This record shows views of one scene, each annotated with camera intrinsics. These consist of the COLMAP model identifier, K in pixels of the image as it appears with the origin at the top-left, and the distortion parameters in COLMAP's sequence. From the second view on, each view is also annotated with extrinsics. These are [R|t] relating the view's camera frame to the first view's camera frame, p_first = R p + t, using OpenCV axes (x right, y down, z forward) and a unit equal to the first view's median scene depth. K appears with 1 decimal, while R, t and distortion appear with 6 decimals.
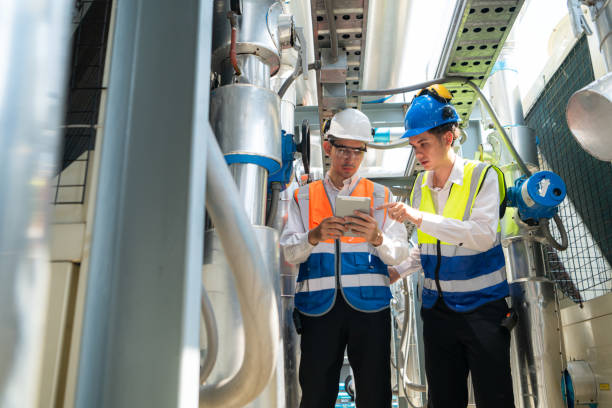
lens RADIAL K [[560.3, 0, 306.0], [0, 560.3, 204.0], [0, 0, 1]] dist [-0.012319, 0.009131]
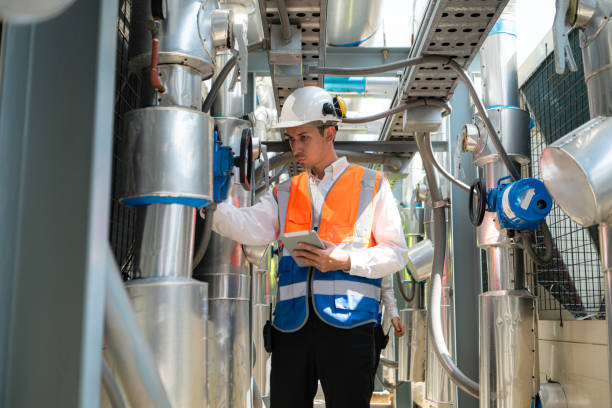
lens RADIAL K [[696.3, 0, 306.0], [0, 696.3, 204.0], [0, 0, 1]] dist [-0.004021, 0.000452]
pose [[0.998789, 0.024065, 0.042902, 0.041048], [-0.030278, 0.988127, 0.150624, -0.174871], [-0.038768, -0.151741, 0.987660, -0.045673]]
